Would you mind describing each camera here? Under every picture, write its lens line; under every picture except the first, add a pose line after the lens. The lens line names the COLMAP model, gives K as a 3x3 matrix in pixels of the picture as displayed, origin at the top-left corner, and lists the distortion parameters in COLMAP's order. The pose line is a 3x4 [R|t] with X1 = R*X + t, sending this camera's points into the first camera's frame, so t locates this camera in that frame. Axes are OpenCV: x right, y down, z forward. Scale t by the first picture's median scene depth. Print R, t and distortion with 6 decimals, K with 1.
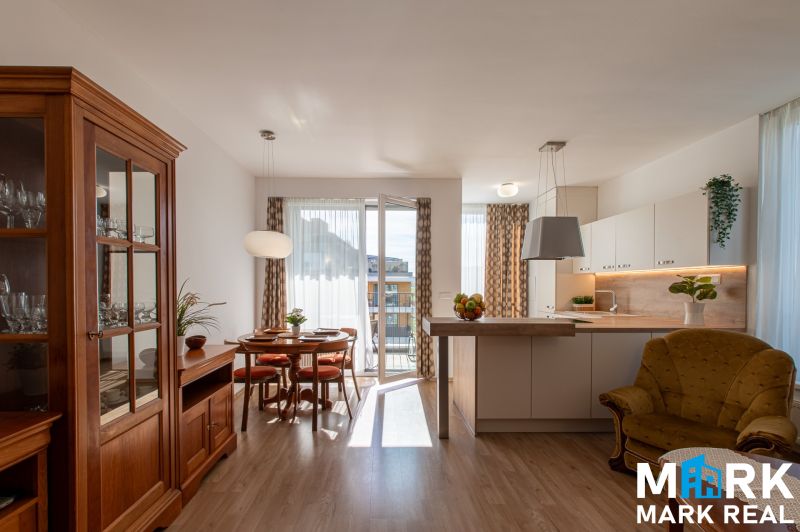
lens RADIAL K [[358.4, 0, 383.4], [0, 358.4, 290.0], [0, 0, 1]] dist [-0.008398, 0.001198]
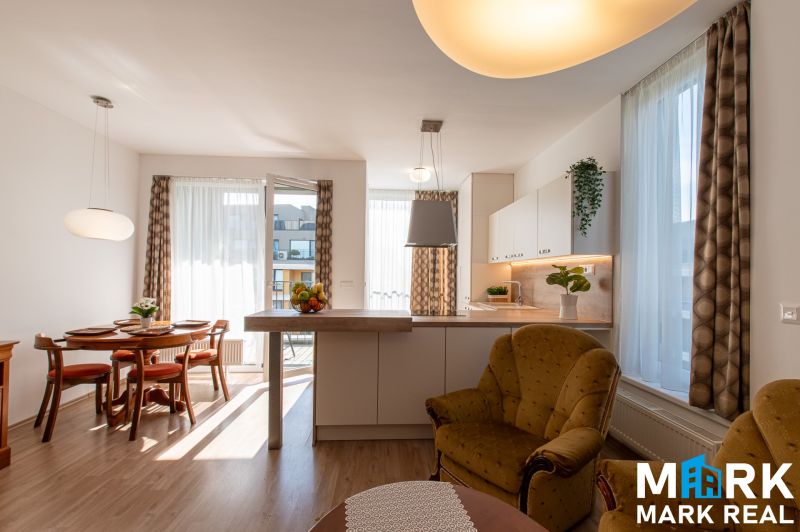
lens RADIAL K [[358.4, 0, 399.3], [0, 358.4, 268.8], [0, 0, 1]] dist [-0.008398, 0.001198]
pose [[0.998608, 0.011705, 0.051430, 0.335028], [-0.010224, 0.999528, -0.028966, -0.000817], [-0.051744, 0.028400, 0.998256, 0.080762]]
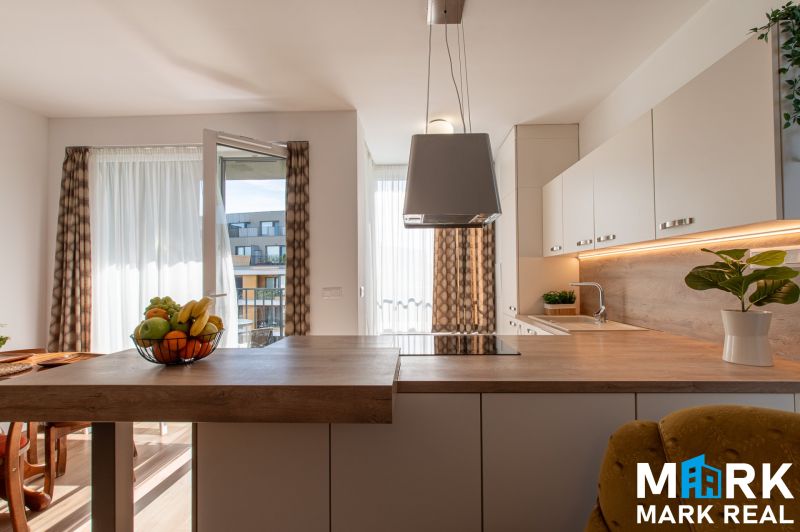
lens RADIAL K [[358.4, 0, 399.9], [0, 358.4, 272.7], [0, 0, 1]] dist [-0.008398, 0.001198]
pose [[0.999034, -0.011701, -0.042355, 0.410432], [0.010625, 0.999617, -0.025548, -0.004307], [0.042638, 0.025073, 0.998776, 0.476647]]
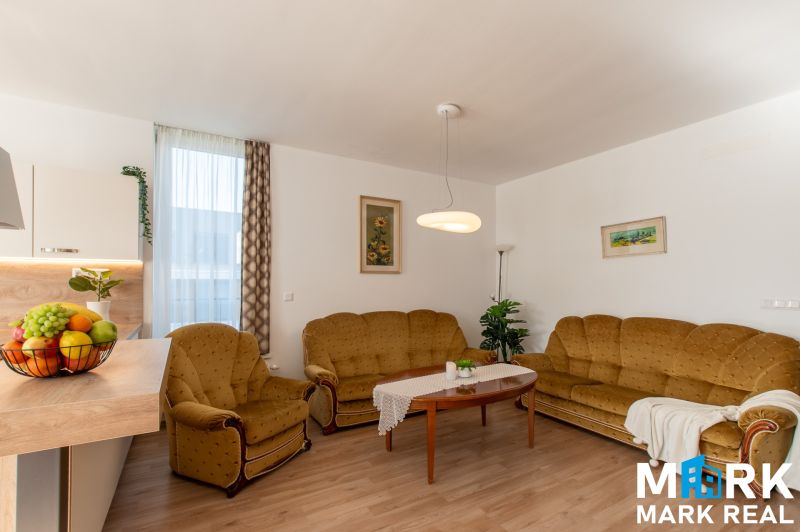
lens RADIAL K [[358.4, 0, 404.3], [0, 358.4, 280.3], [0, 0, 1]] dist [-0.008398, 0.001198]
pose [[-0.506324, 0.005776, 0.862324, -0.197467], [0.008788, 0.999960, -0.001537, -0.006301], [-0.862299, 0.006800, -0.506355, 0.695442]]
